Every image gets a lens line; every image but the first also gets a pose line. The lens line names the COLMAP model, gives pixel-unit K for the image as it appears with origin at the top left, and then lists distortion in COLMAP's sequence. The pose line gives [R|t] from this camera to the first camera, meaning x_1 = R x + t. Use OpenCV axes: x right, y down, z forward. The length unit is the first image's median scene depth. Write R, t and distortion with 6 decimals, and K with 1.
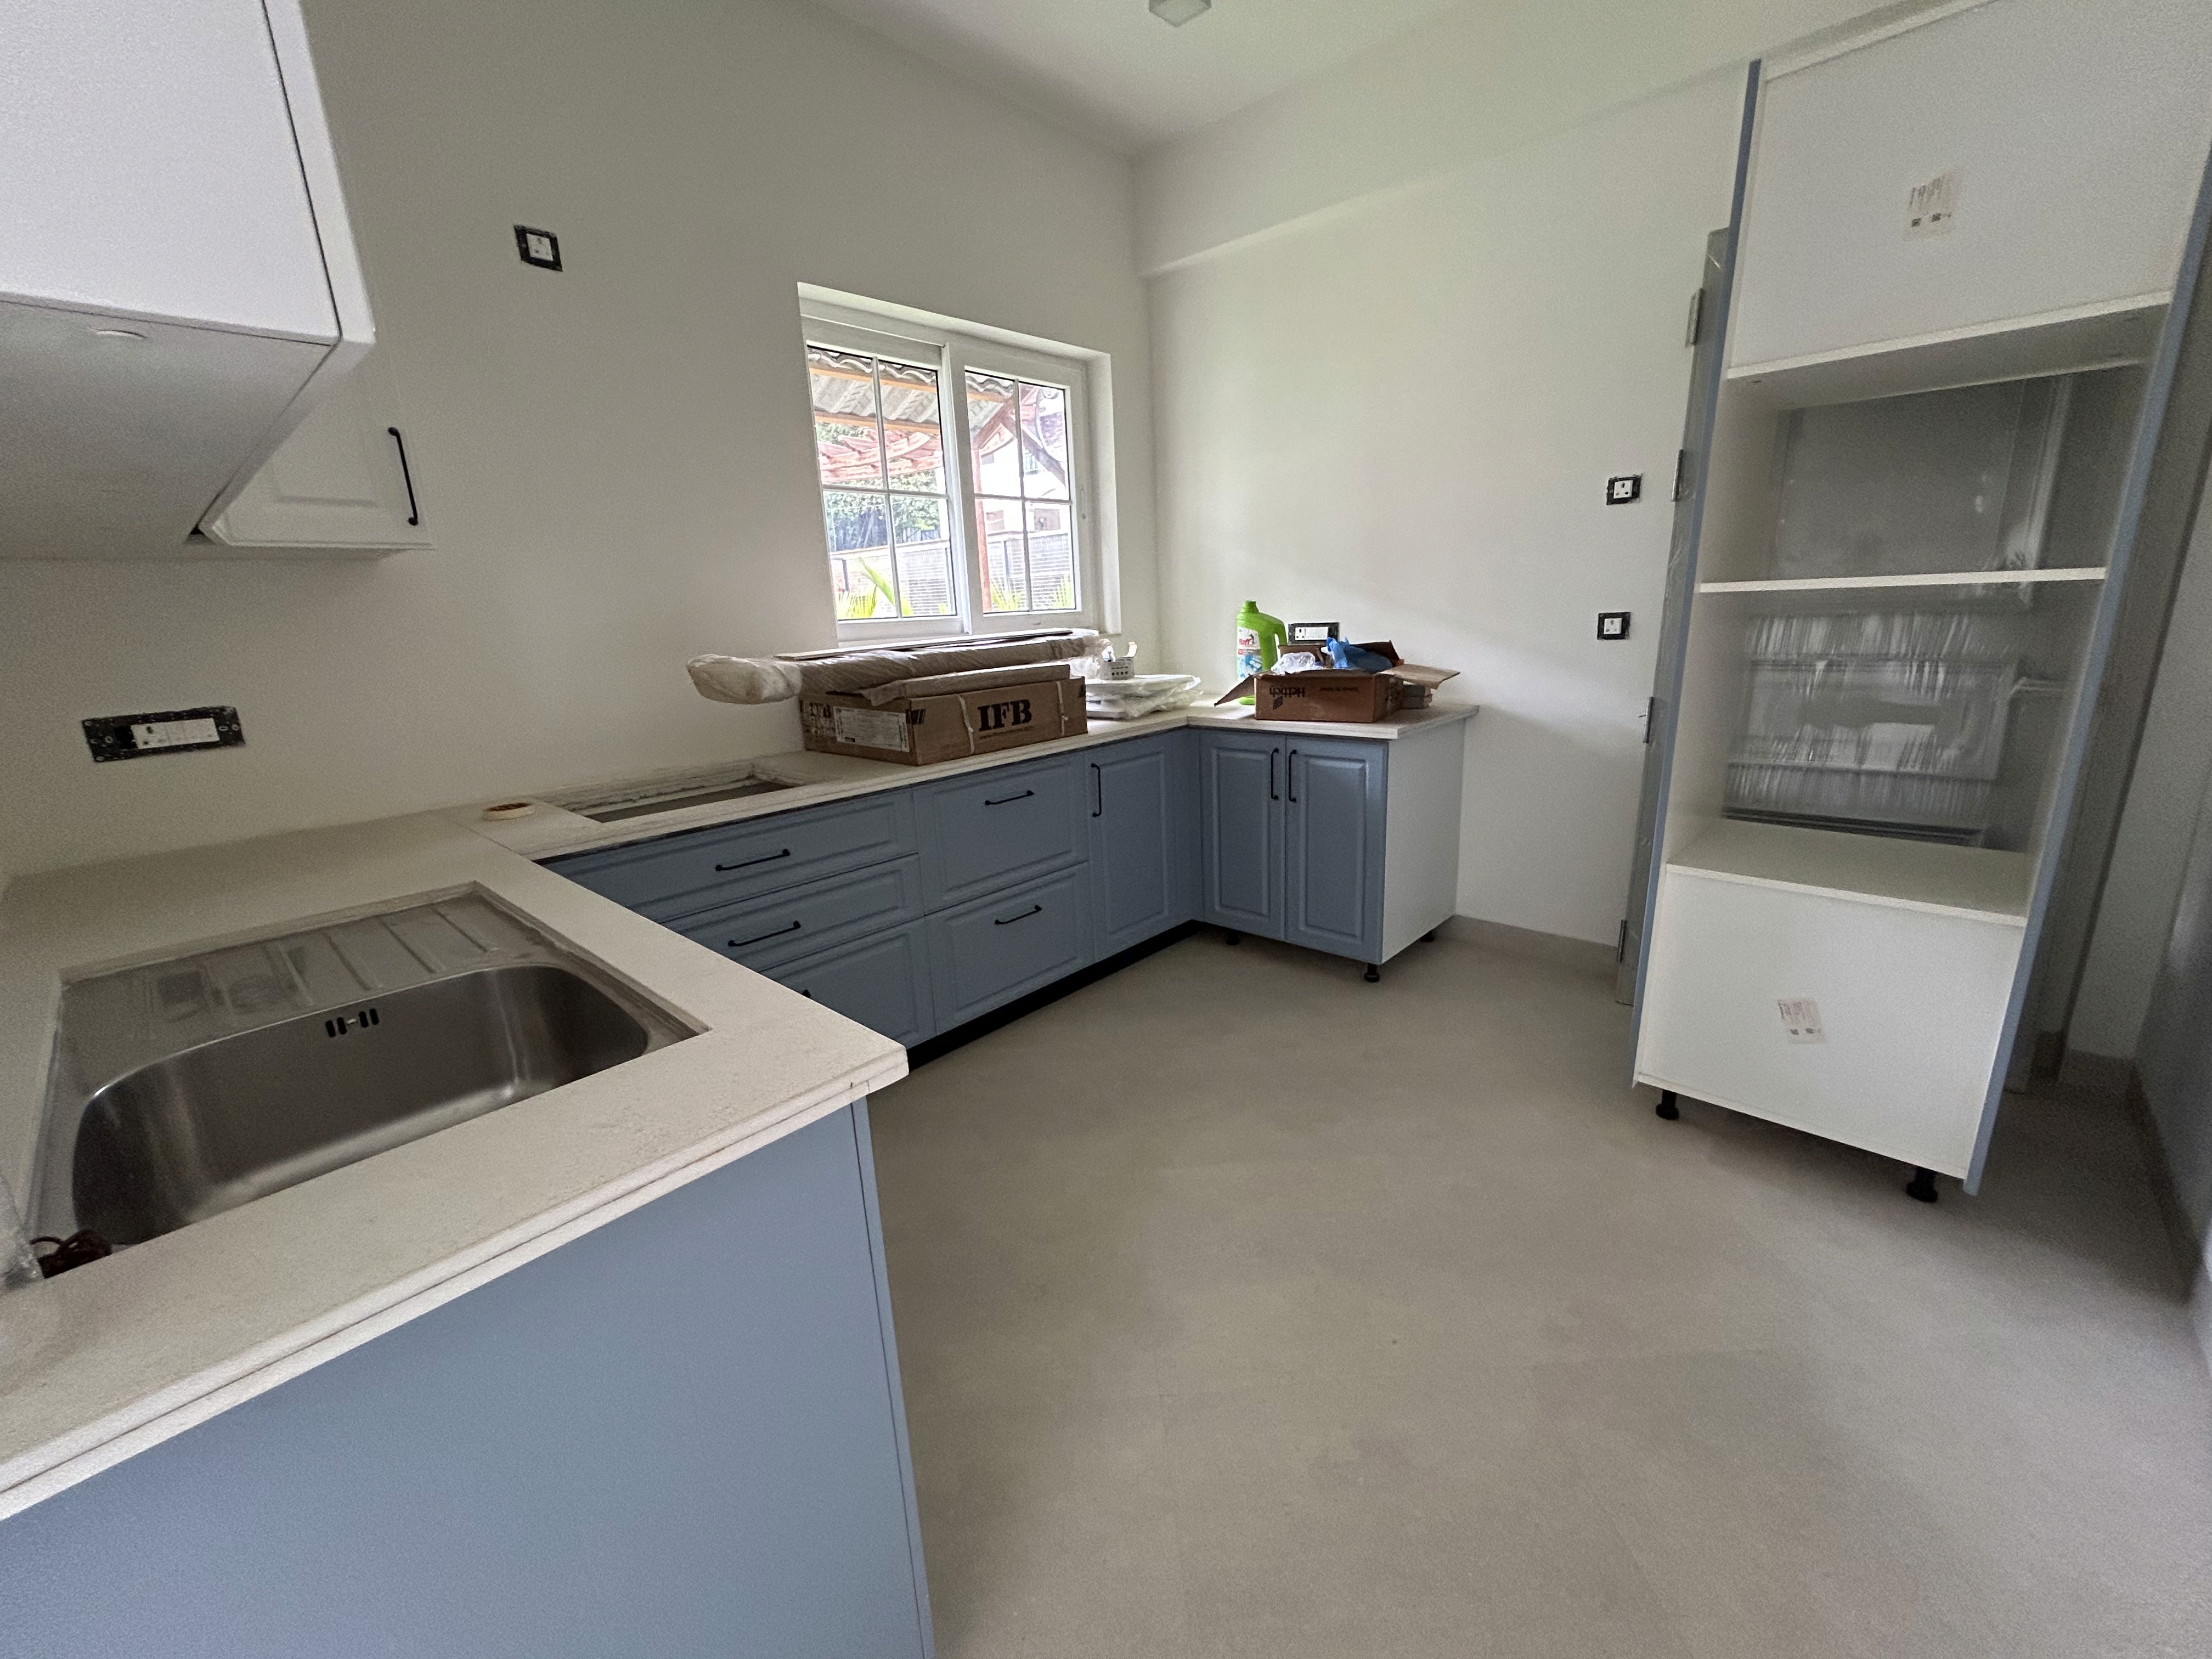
lens RADIAL K [[894.0, 0, 1106.7], [0, 894.0, 836.9], [0, 0, 1]] dist [-0.002269, 0.001335]
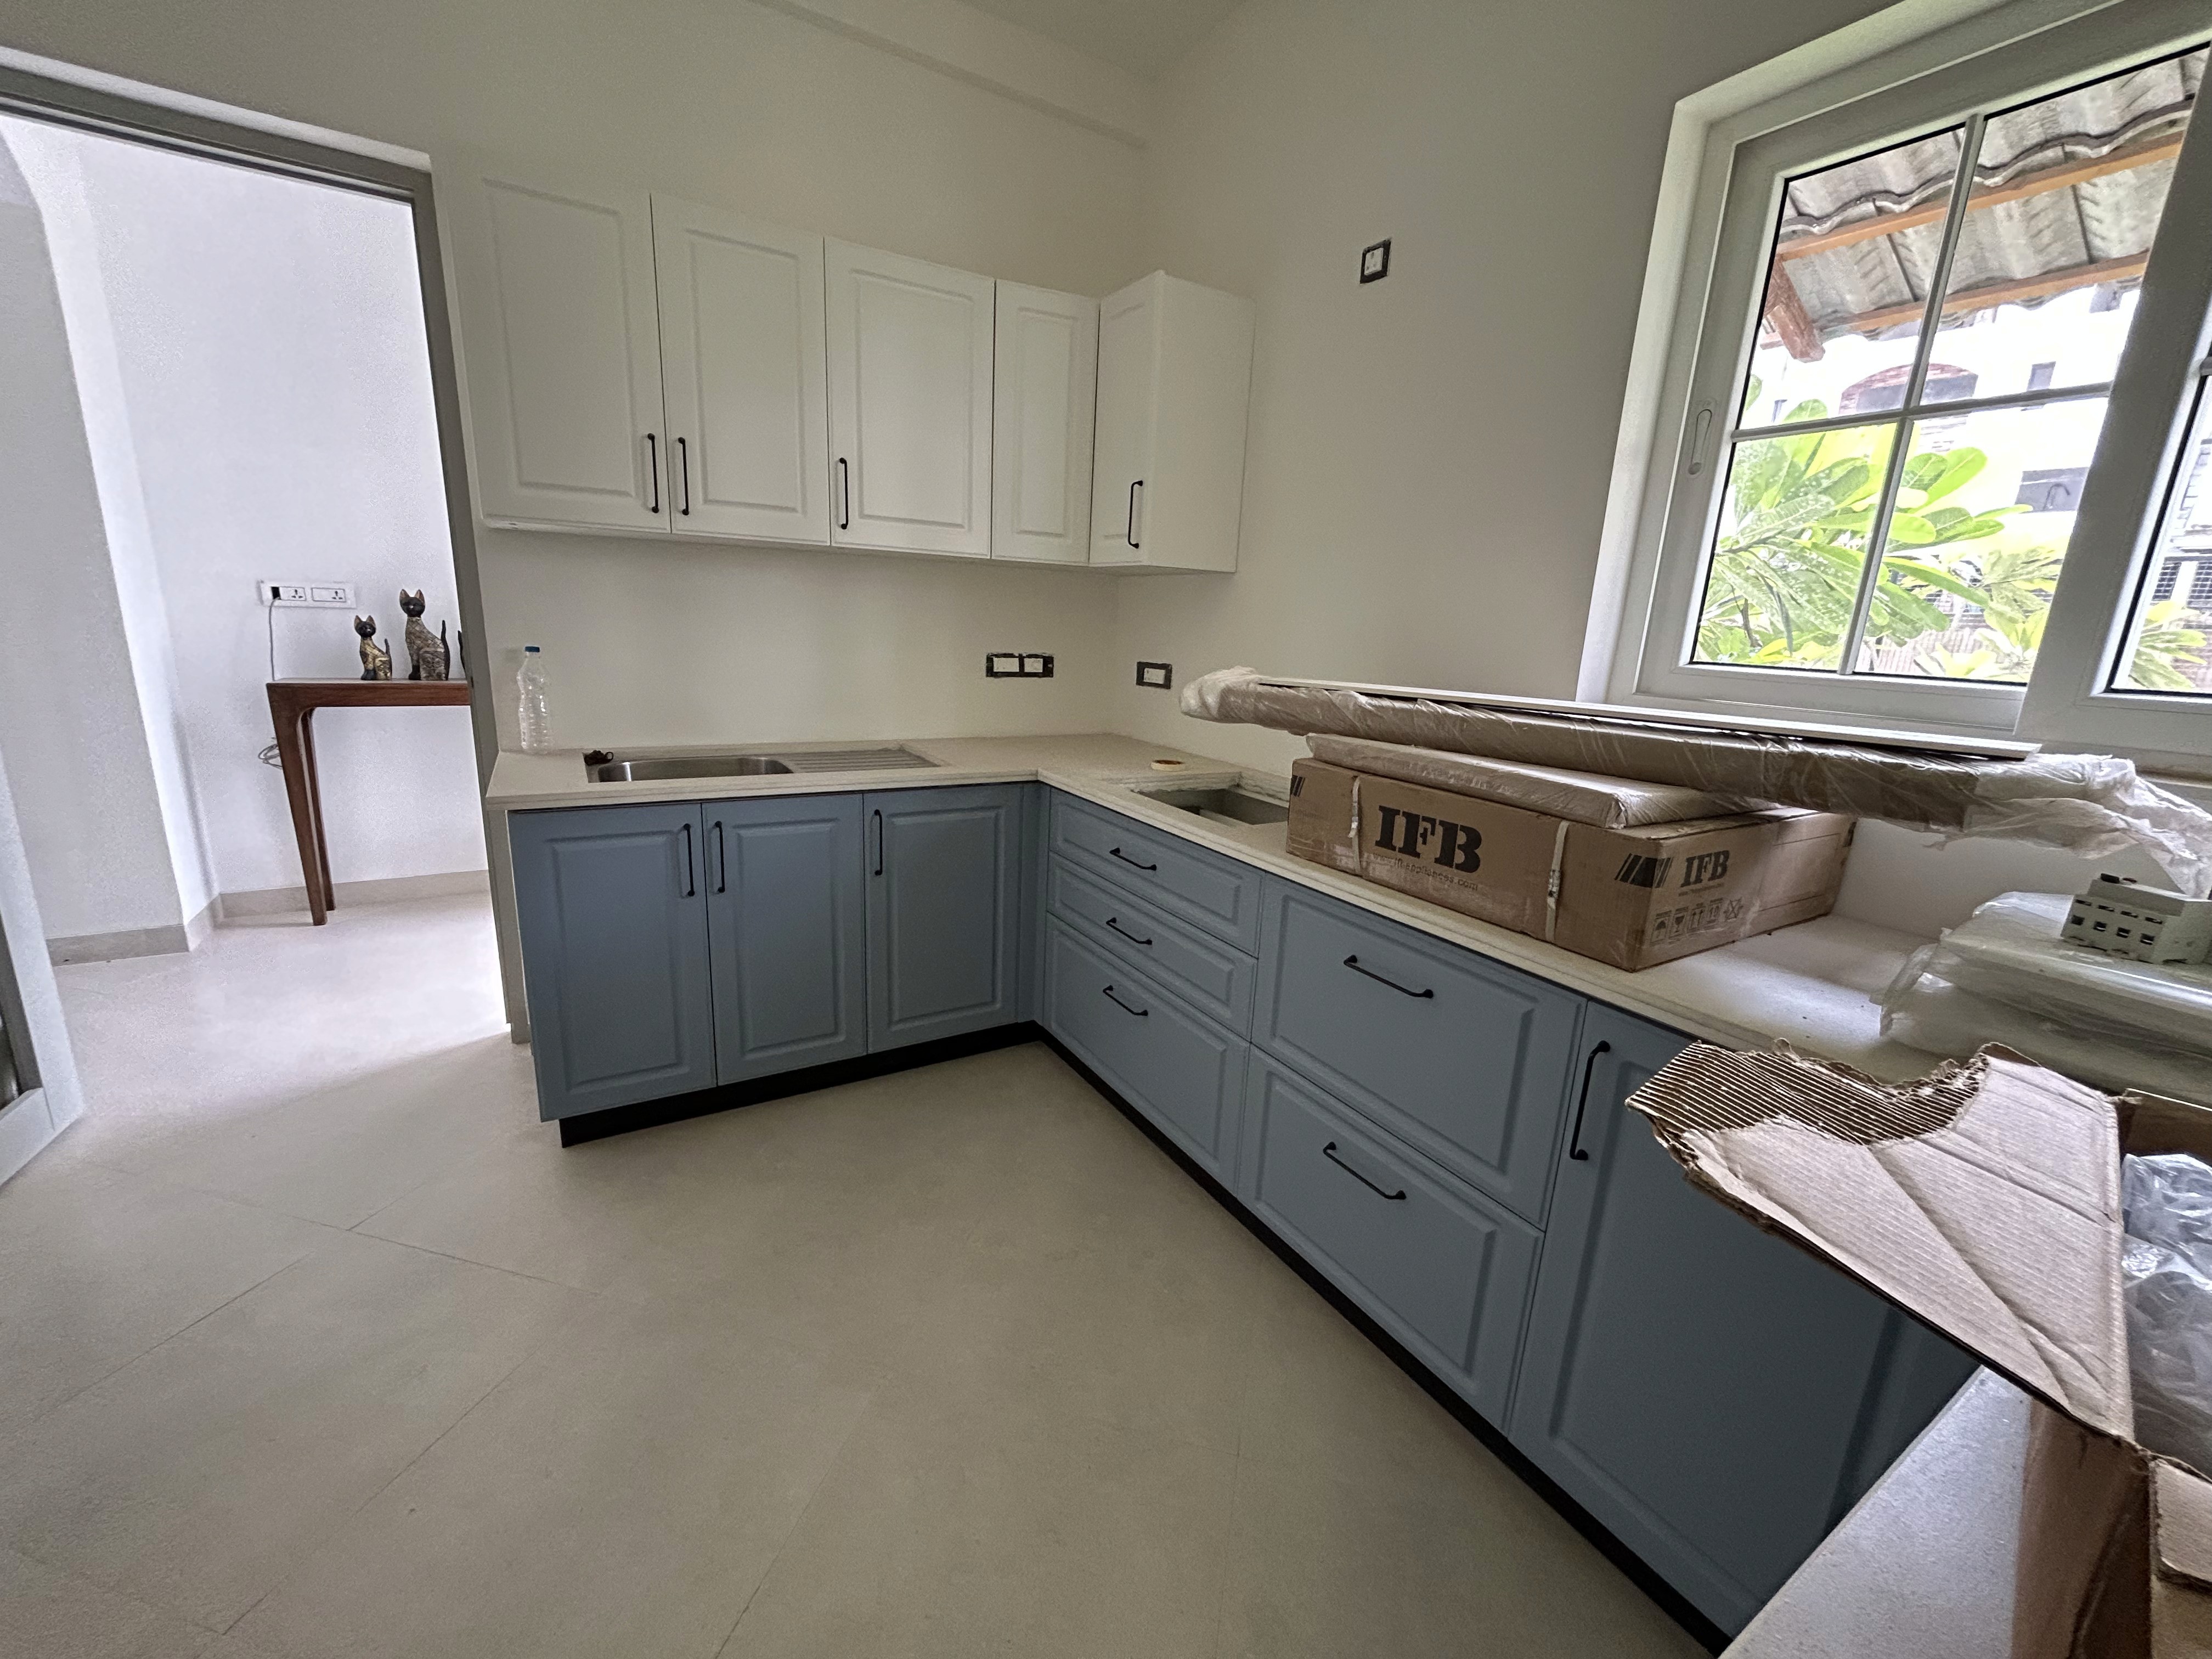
lens RADIAL K [[894.0, 0, 1106.8], [0, 894.0, 826.4], [0, 0, 1]] dist [-0.002269, 0.001335]
pose [[-0.298410, 0.250196, -0.921061, 0.447498], [-0.263911, 0.905774, 0.331547, -0.274820], [0.917225, 0.342016, -0.204263, 0.937852]]
